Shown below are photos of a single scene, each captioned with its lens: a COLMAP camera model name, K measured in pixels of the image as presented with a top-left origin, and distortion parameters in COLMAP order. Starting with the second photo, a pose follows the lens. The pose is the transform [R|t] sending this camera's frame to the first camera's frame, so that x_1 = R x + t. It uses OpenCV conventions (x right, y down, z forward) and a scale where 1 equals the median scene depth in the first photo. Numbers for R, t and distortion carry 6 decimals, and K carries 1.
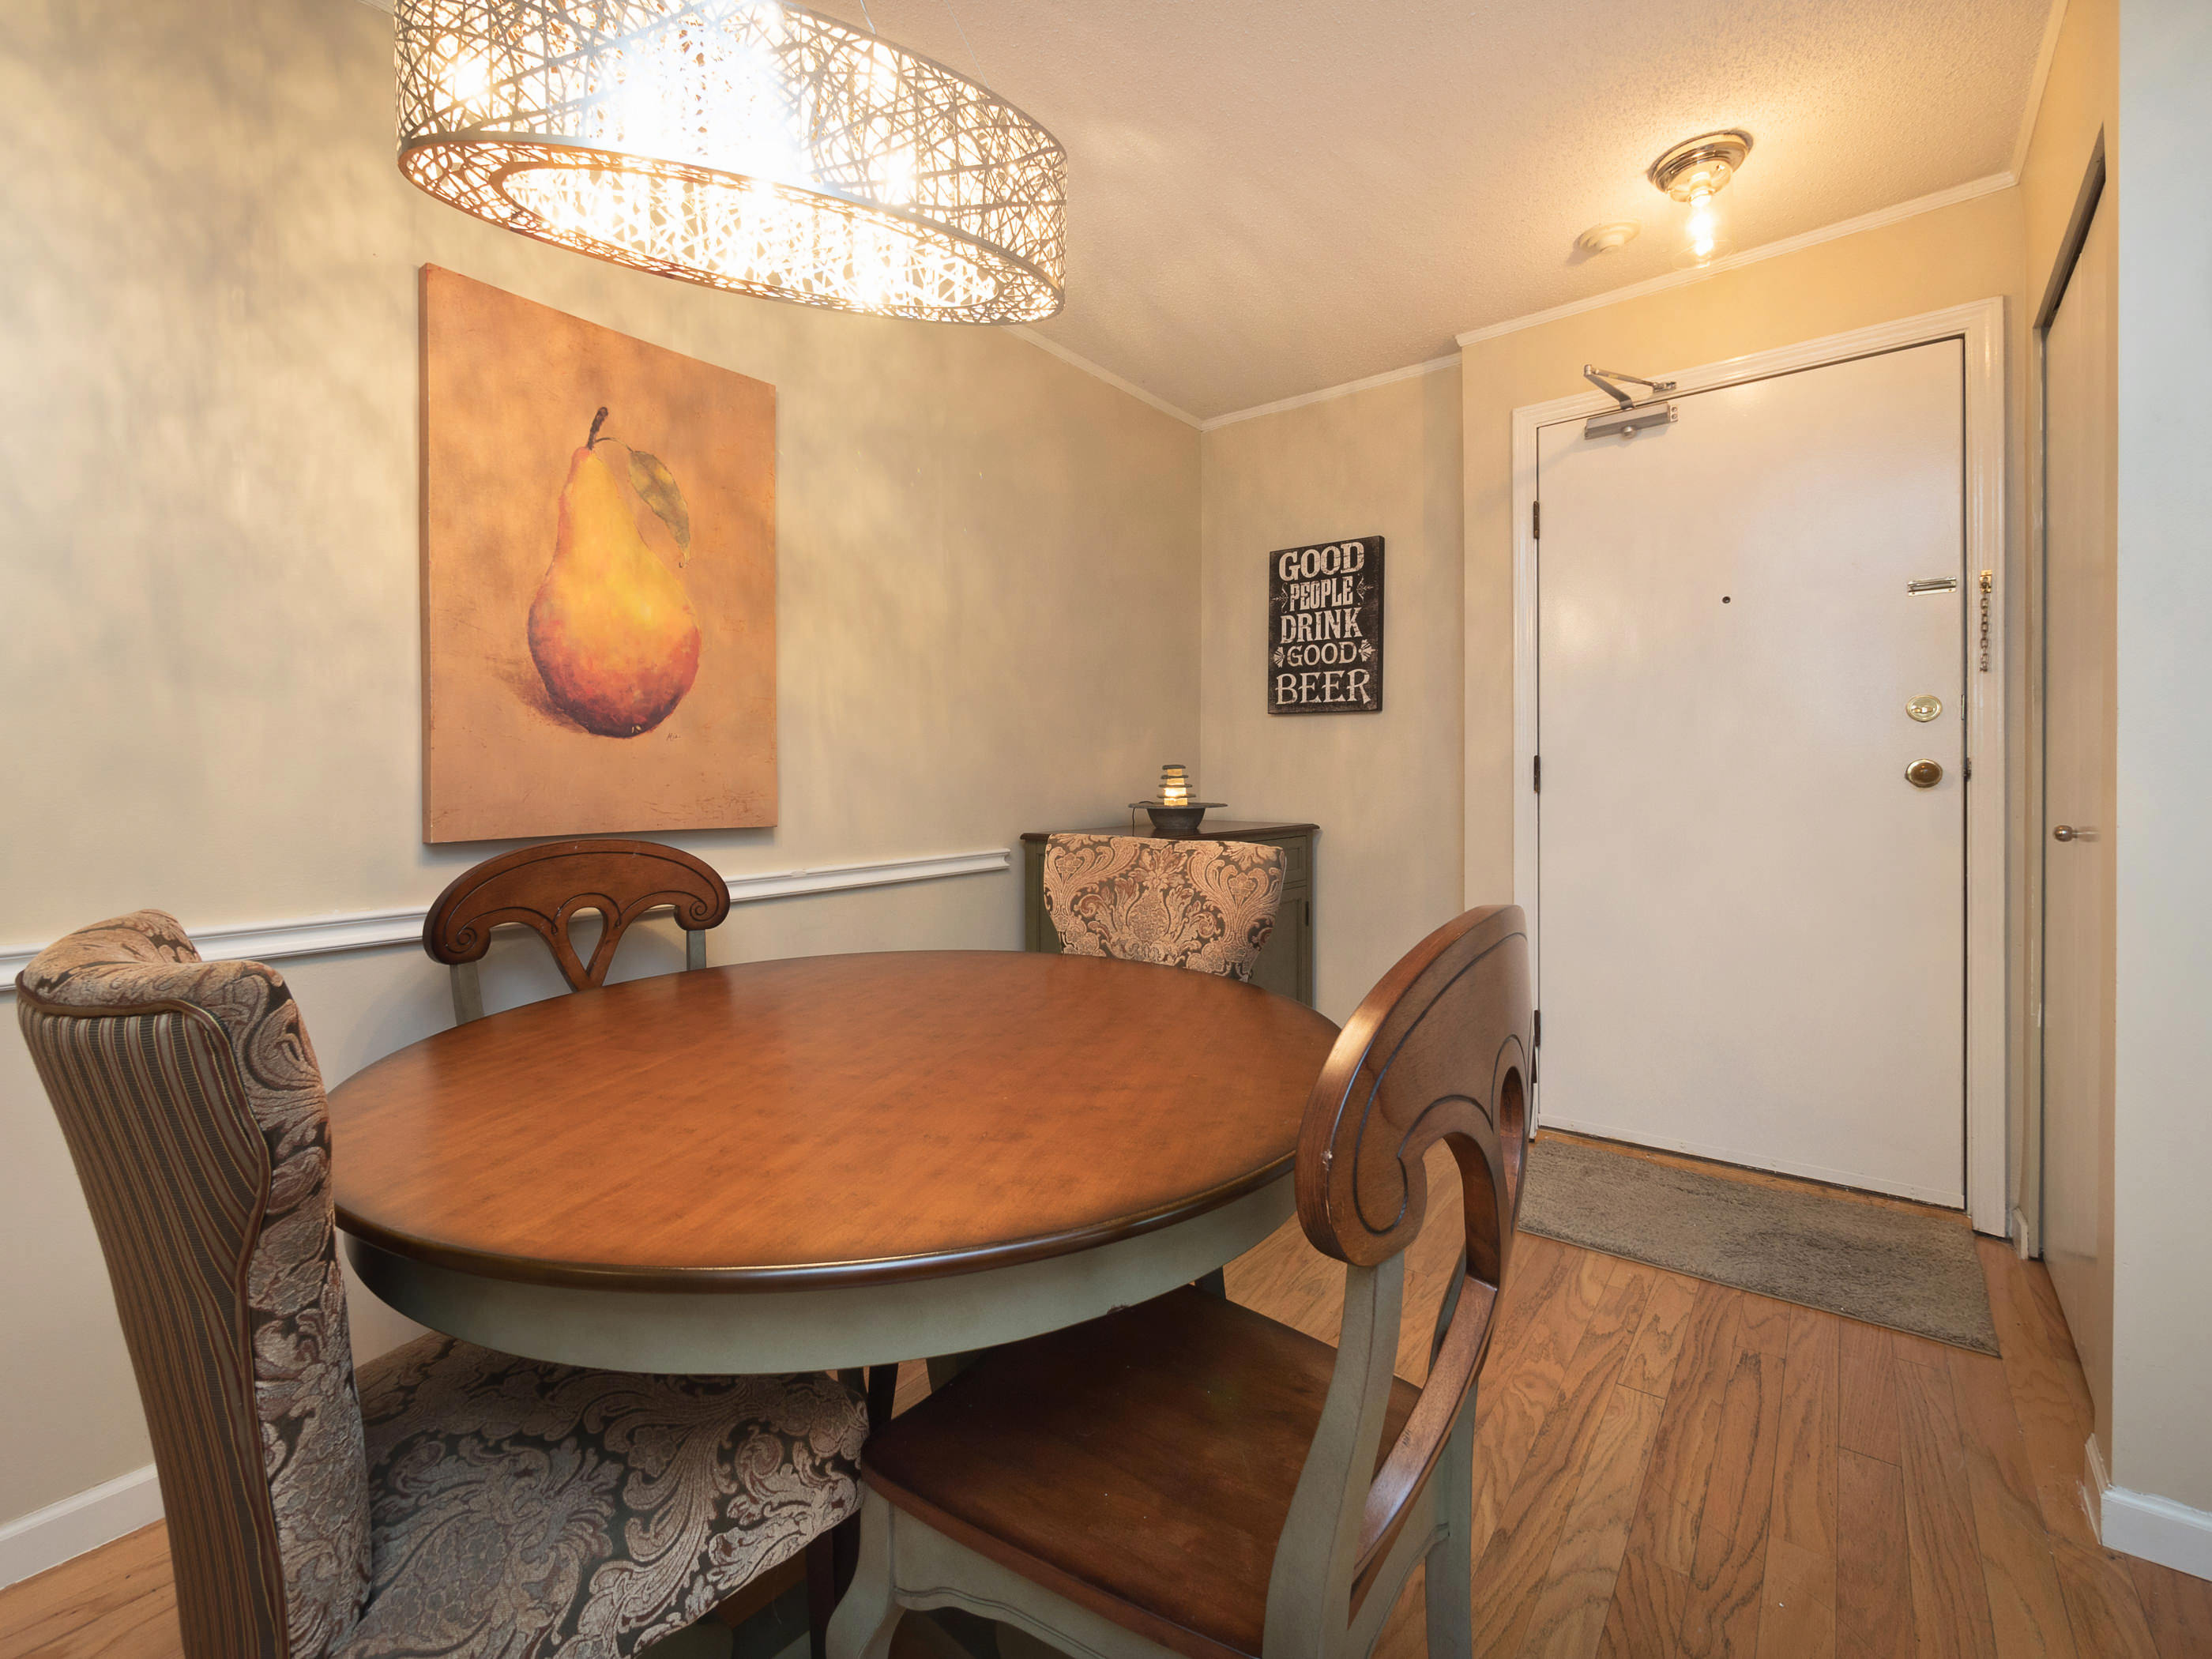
lens RADIAL K [[950.7, 0, 1119.3], [0, 950.7, 775.7], [0, 0, 1]] dist [-0.004800, 0.001580]
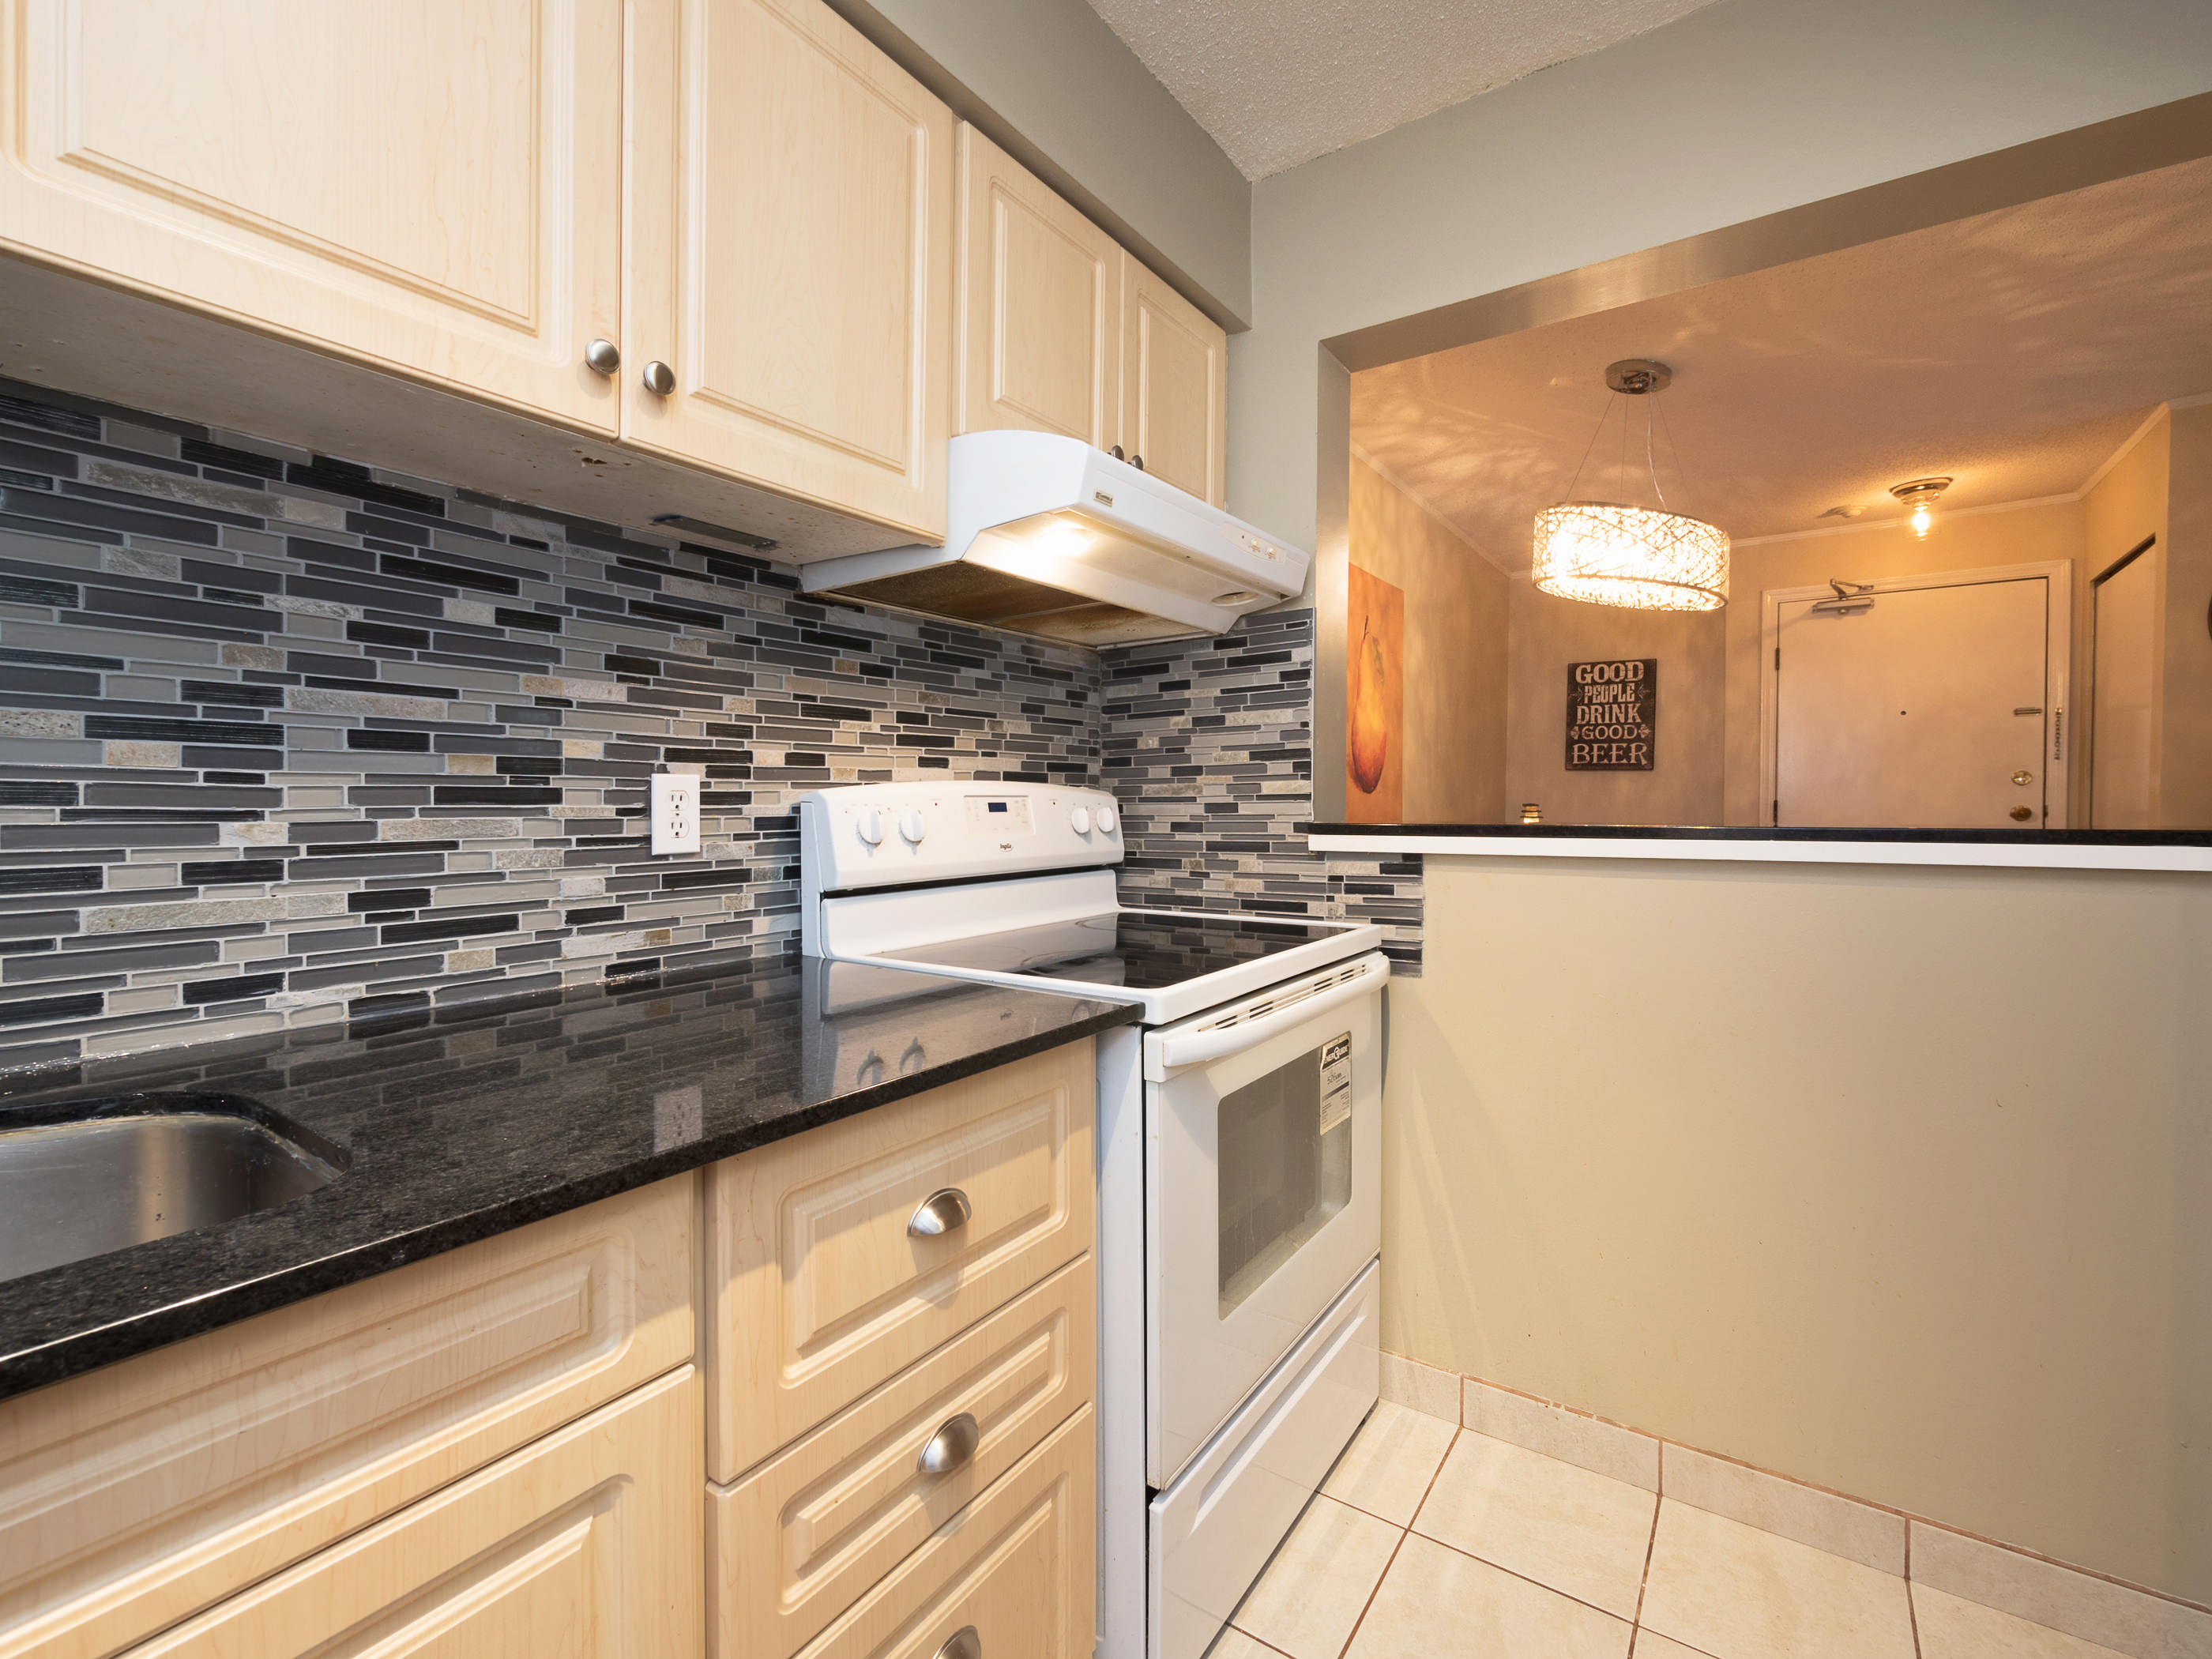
lens RADIAL K [[950.7, 0, 1088.7], [0, 950.7, 815.3], [0, 0, 1]] dist [-0.004800, 0.001580]
pose [[0.999259, 0.004182, 0.038271, -0.710678], [-0.004794, 0.999862, 0.015914, -0.012984], [-0.038199, -0.016086, 0.999141, -0.531539]]
